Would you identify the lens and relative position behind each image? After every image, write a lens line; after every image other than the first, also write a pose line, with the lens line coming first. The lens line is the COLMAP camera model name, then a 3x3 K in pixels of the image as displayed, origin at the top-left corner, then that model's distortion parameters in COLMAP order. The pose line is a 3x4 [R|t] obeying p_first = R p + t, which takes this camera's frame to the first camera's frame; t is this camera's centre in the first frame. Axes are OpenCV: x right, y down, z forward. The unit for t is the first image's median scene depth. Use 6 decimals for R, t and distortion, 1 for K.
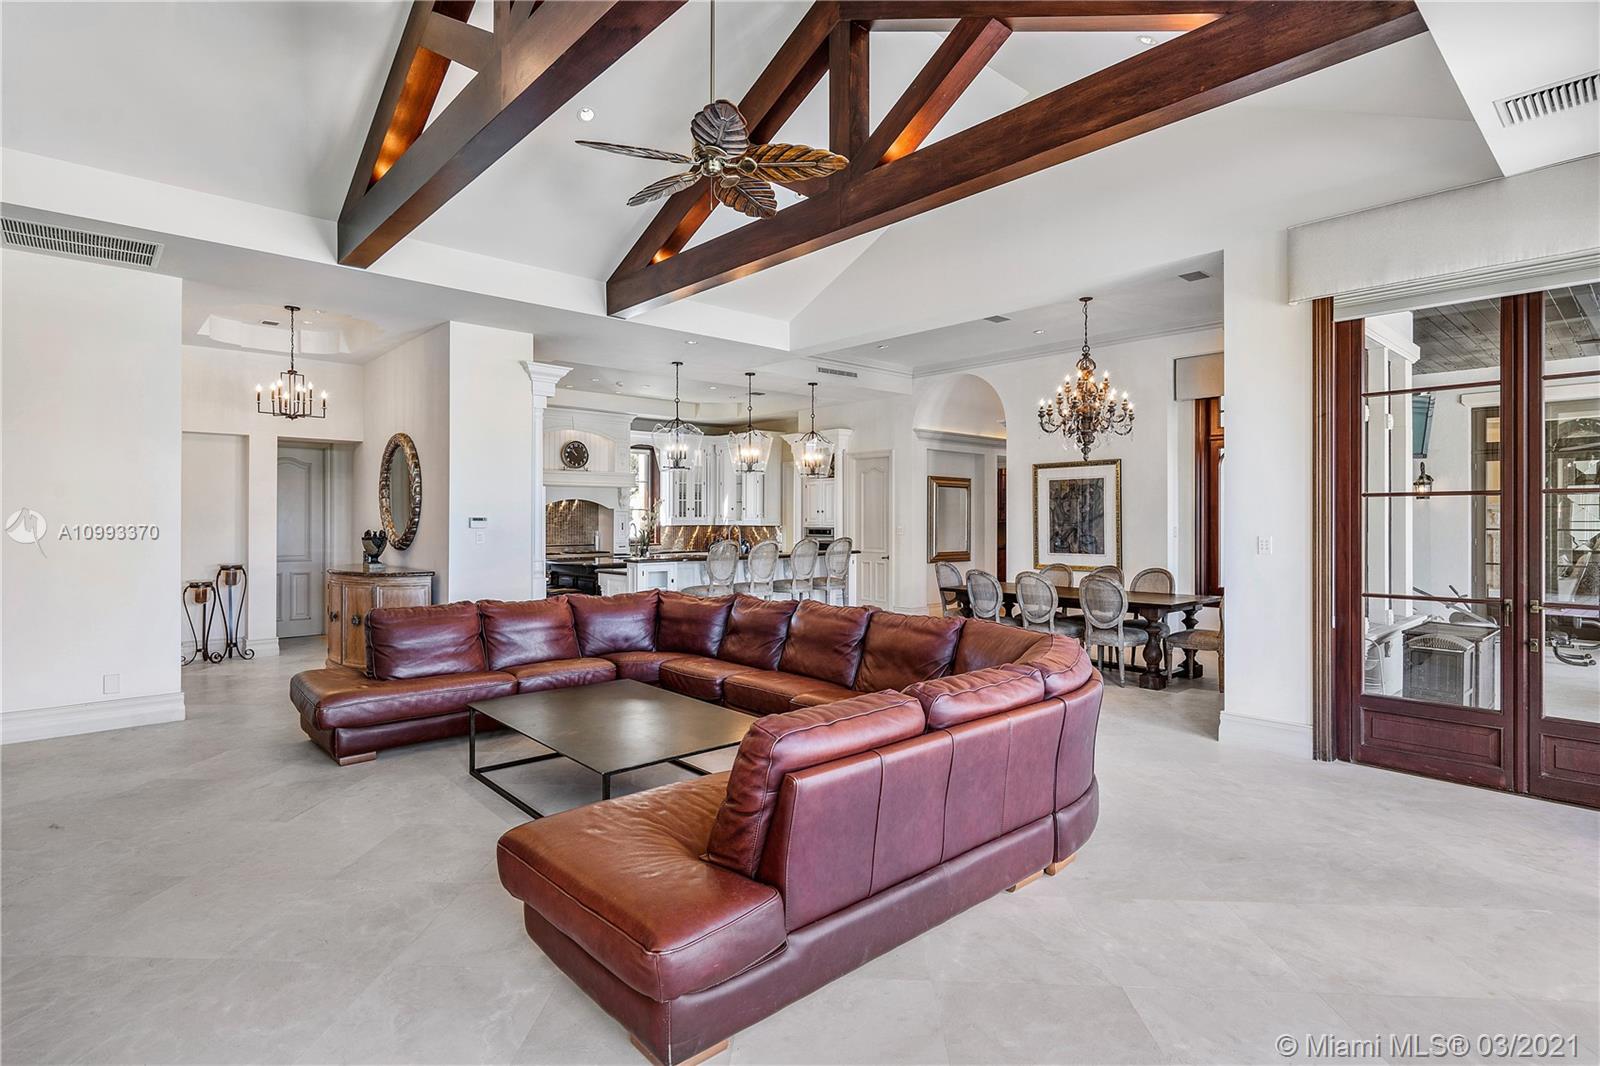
lens RADIAL K [[814.0, 0, 776.9], [0, 814.0, 522.2], [0, 0, 1]] dist [0.002251, 0.000248]
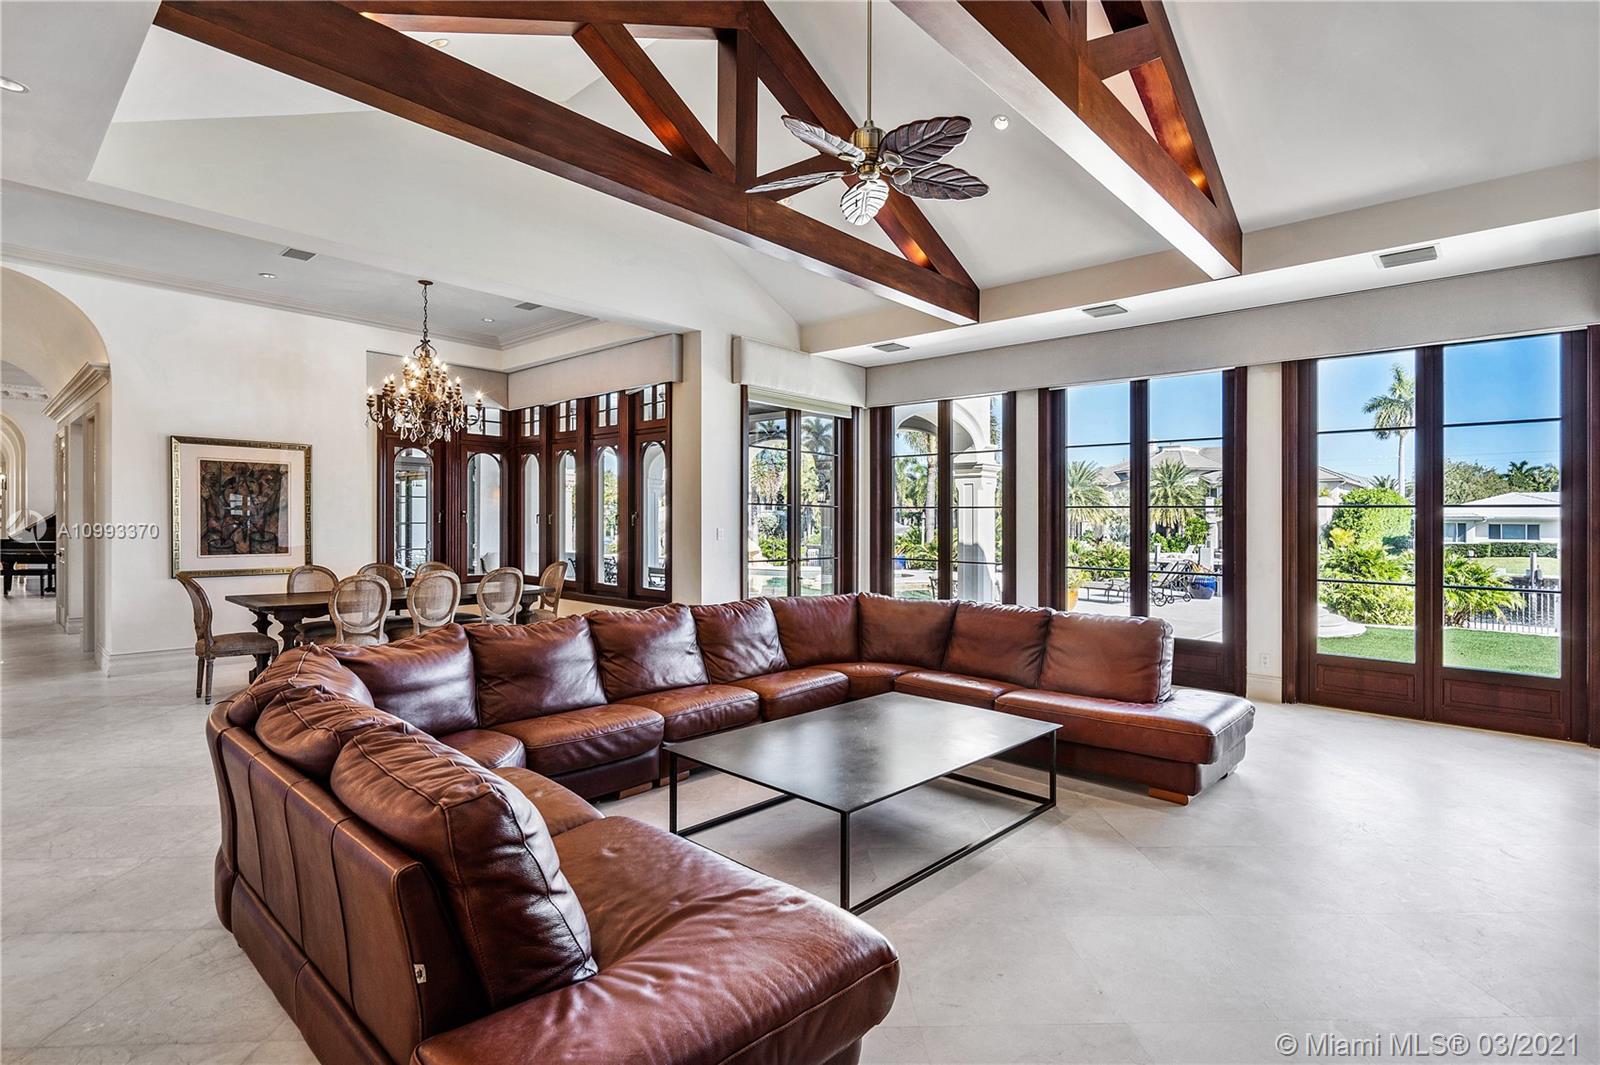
lens RADIAL K [[773.0, 0, 809.4], [0, 773.0, 520.3], [0, 0, 1]] dist [0.004248, 0.000566]
pose [[-0.110326, 0.001661, 0.993894, -0.455412], [-0.009945, 0.999947, -0.002775, 0.001503], [-0.993846, -0.010190, -0.110303, 0.517678]]
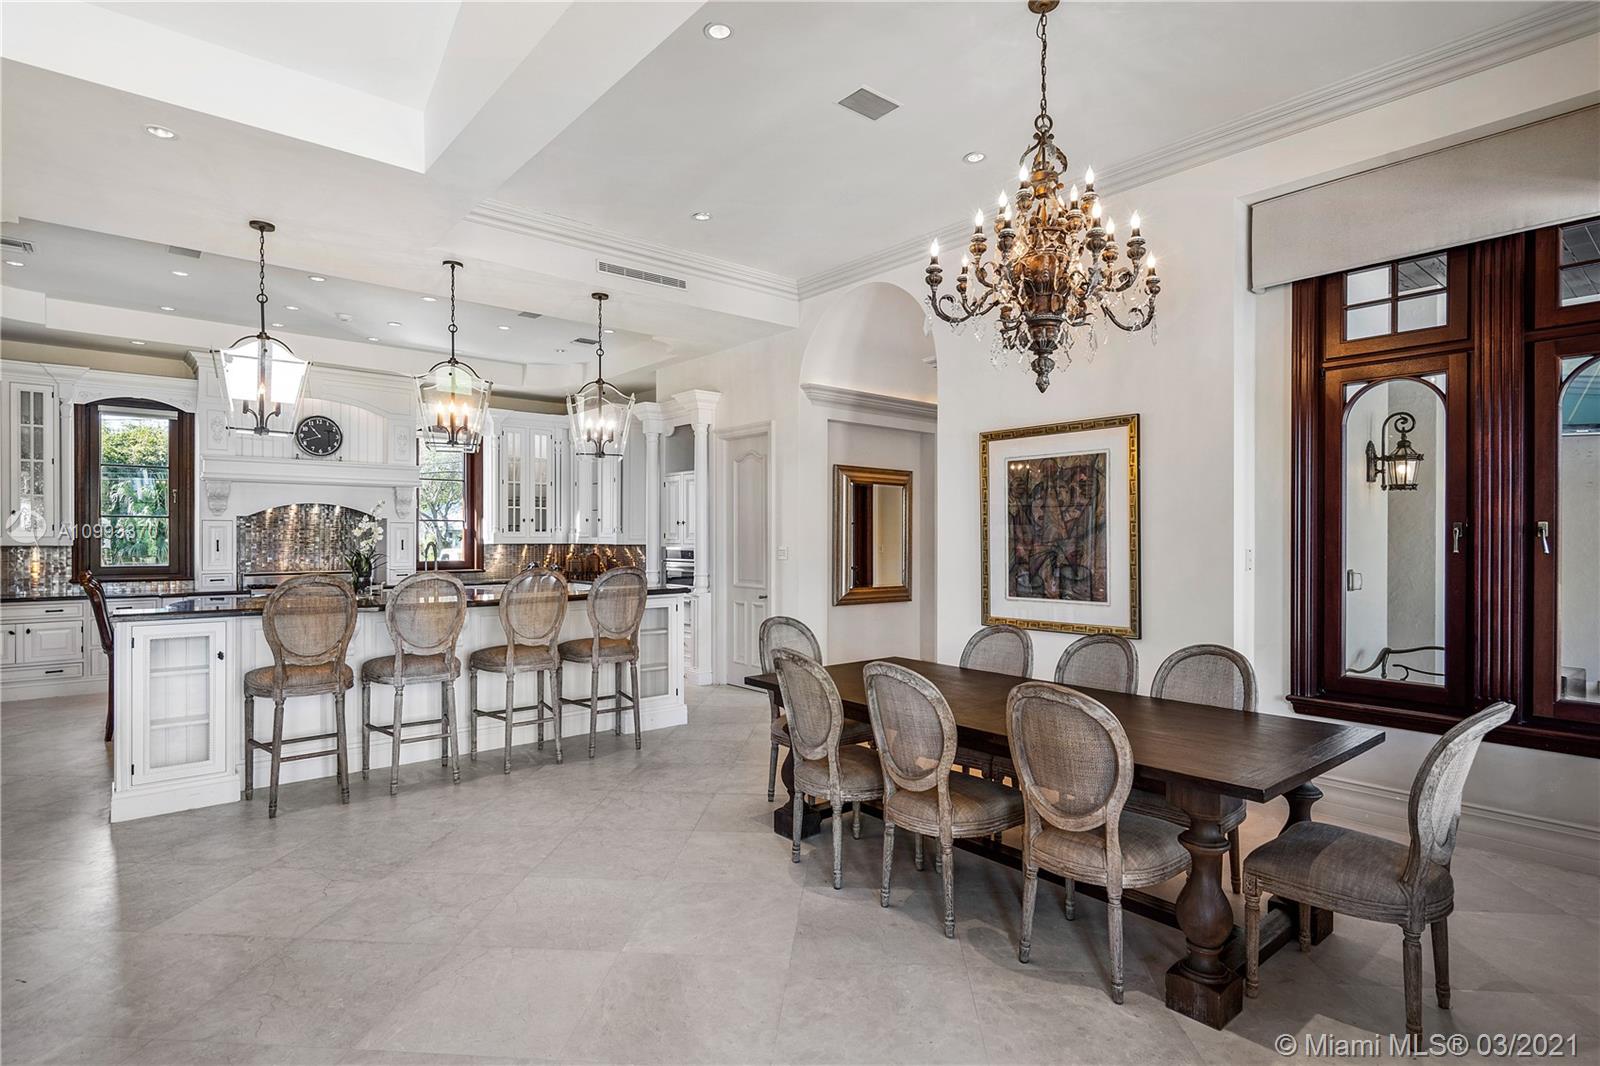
lens RADIAL K [[828.7, 0, 797.8], [0, 828.7, 544.6], [0, 0, 1]] dist [0.002292, 0.000247]
pose [[0.999853, 0.001714, -0.017068, 0.207266], [-0.001639, 0.999989, 0.004367, 0.001406], [0.017076, -0.004338, 0.999845, 0.453959]]
